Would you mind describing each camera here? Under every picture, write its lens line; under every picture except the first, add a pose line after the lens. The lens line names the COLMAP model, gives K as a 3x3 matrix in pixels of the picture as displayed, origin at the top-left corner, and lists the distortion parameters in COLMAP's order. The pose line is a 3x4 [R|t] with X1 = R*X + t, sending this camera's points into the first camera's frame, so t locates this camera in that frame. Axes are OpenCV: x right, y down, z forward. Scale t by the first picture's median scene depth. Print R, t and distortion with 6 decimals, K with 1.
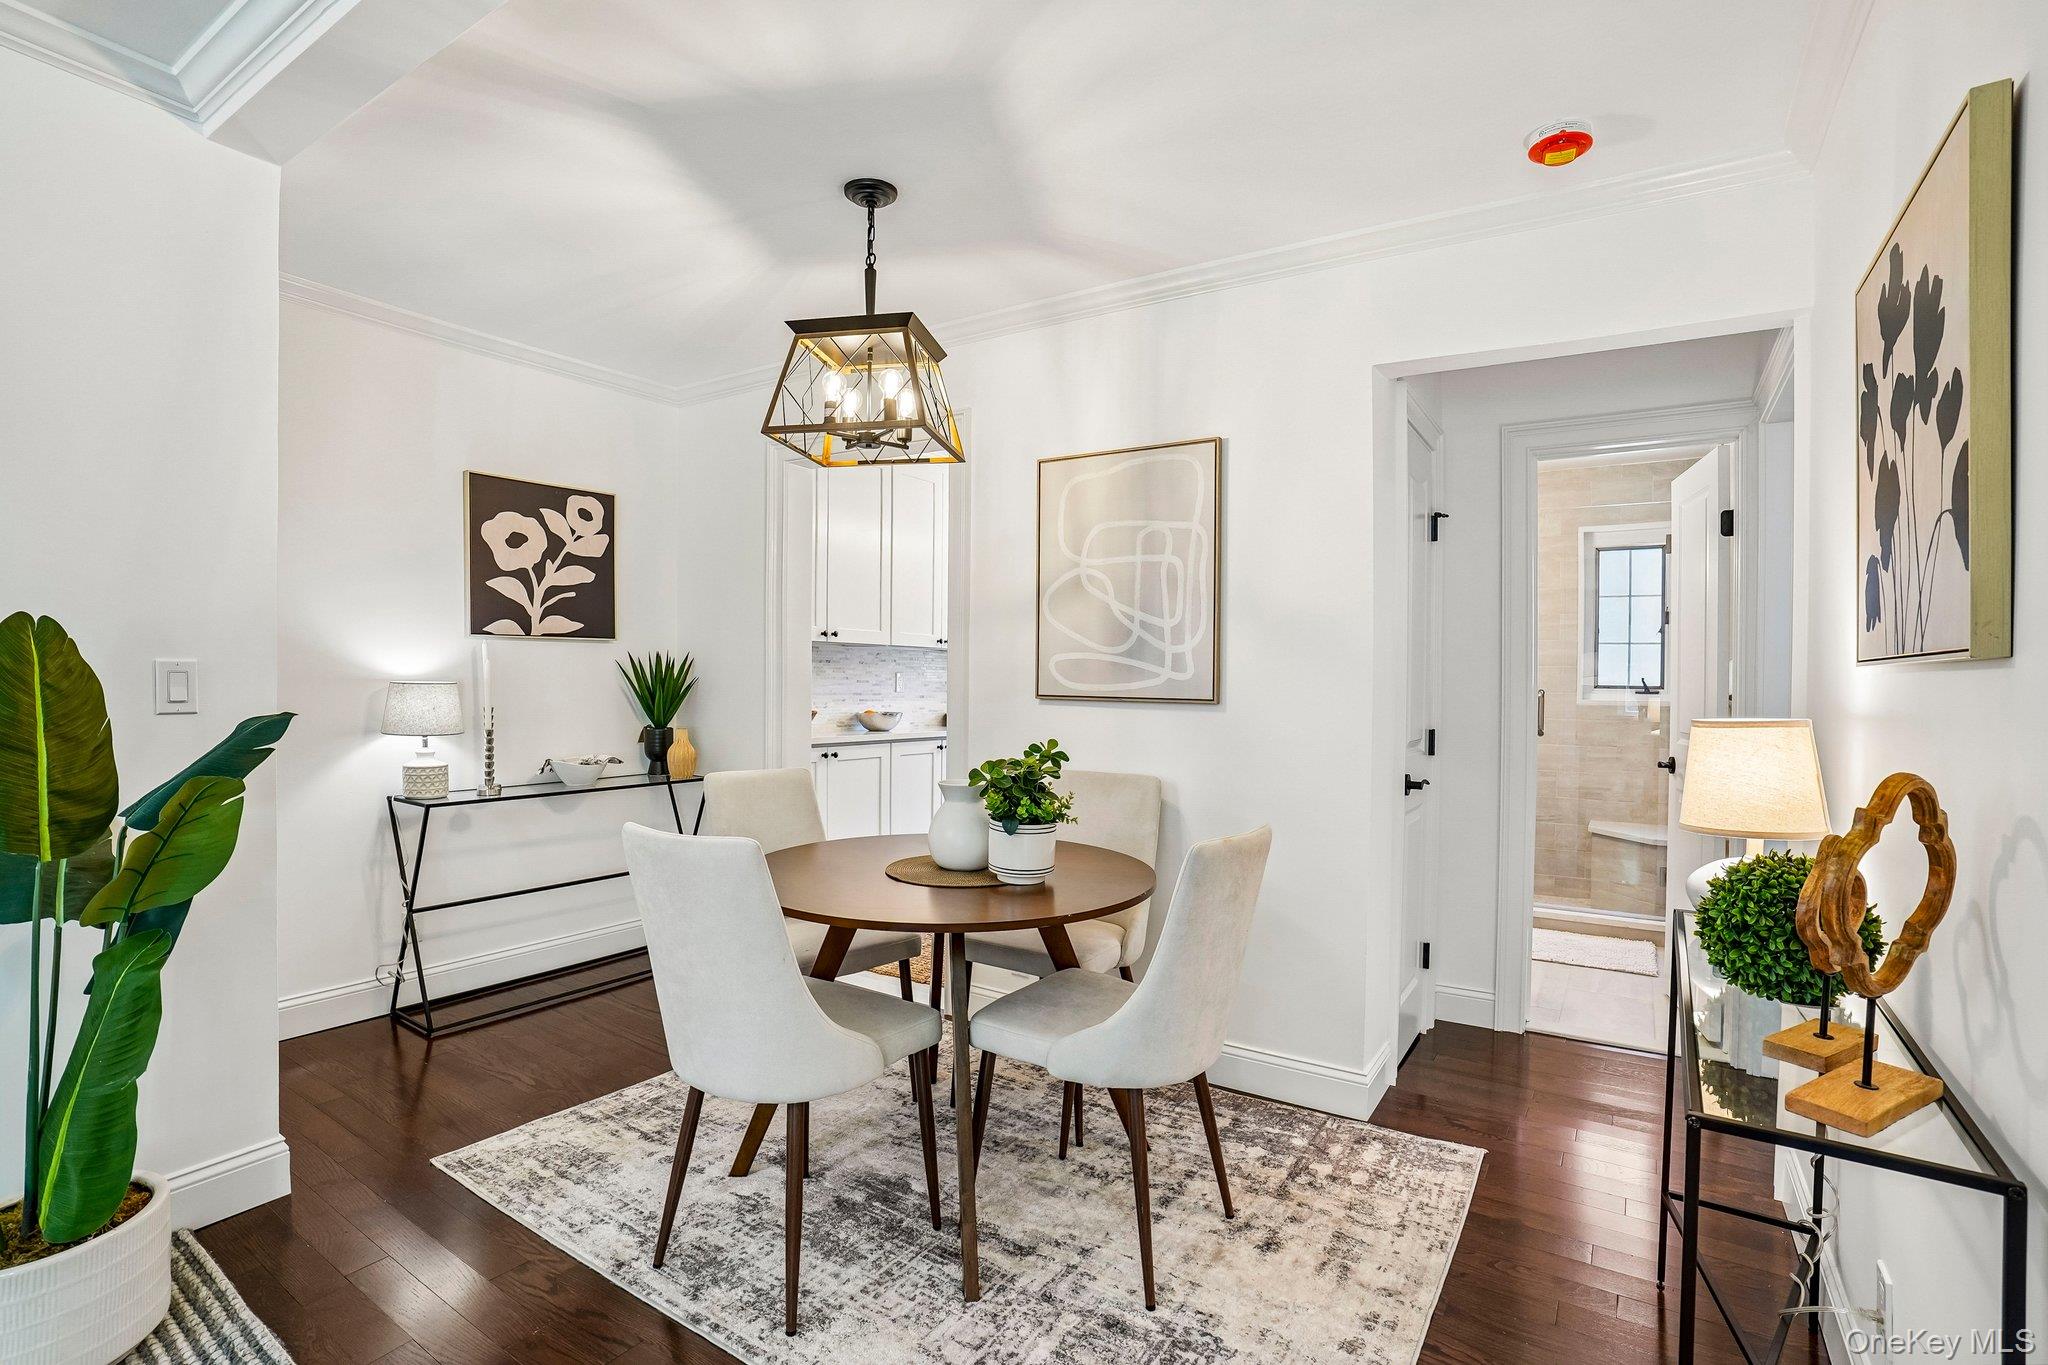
lens RADIAL K [[954.3, 0, 1019.7], [0, 954.3, 666.7], [0, 0, 1]] dist [-0.068783, 0.018678]
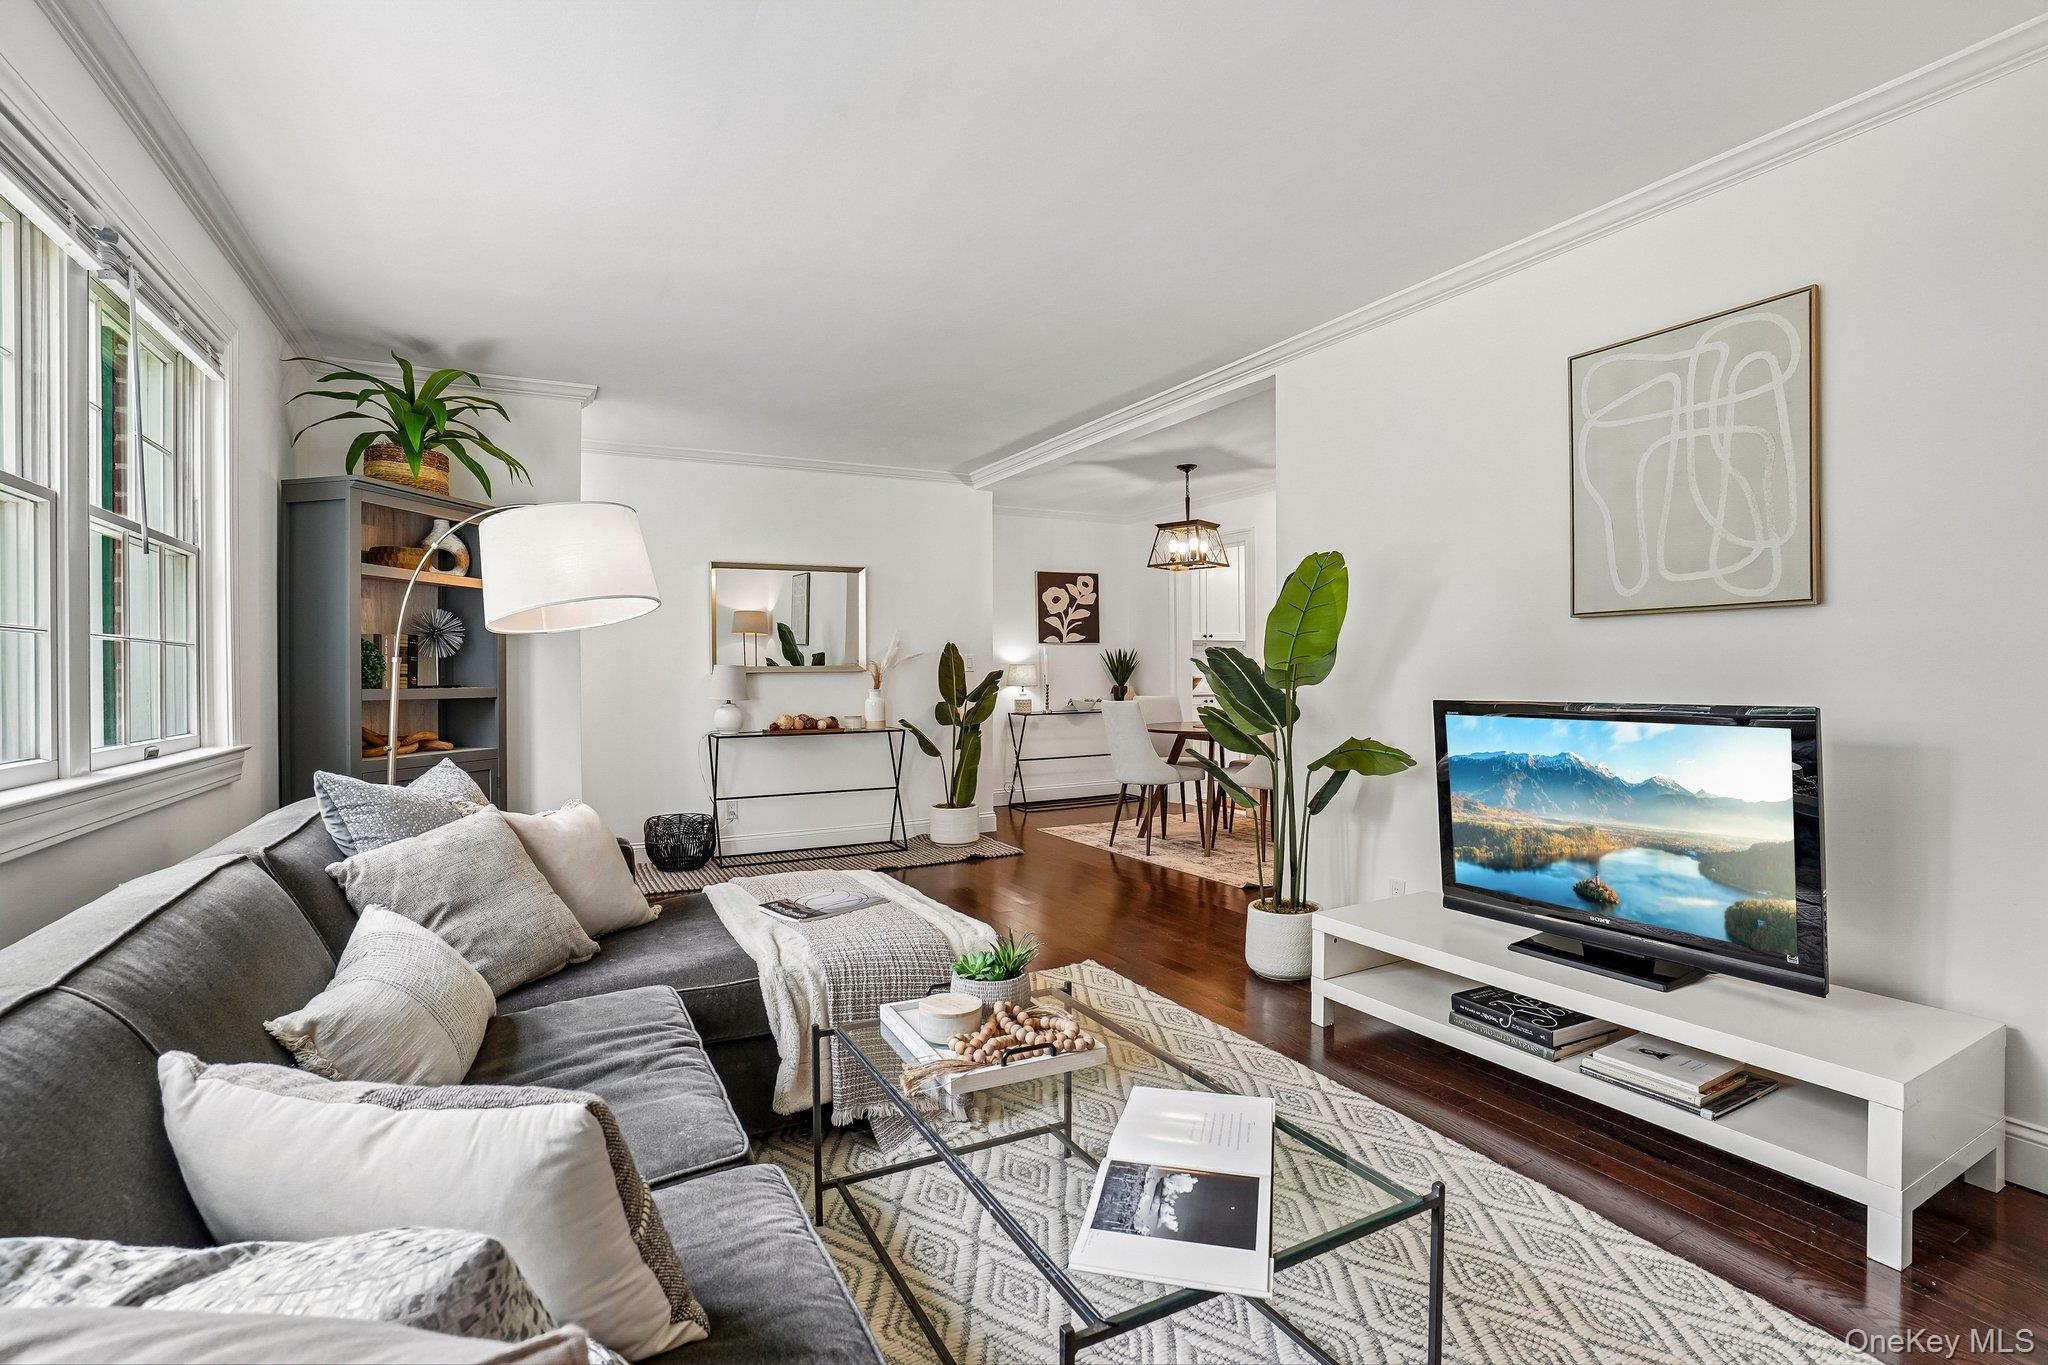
lens RADIAL K [[954.3, 0, 1014.2], [0, 954.3, 676.8], [0, 0, 1]] dist [-0.068783, 0.018678]
pose [[0.874885, -0.001896, -0.484327, 0.450630], [0.012355, 0.999754, 0.018404, 0.003738], [0.484173, -0.022085, 0.874694, -0.990411]]
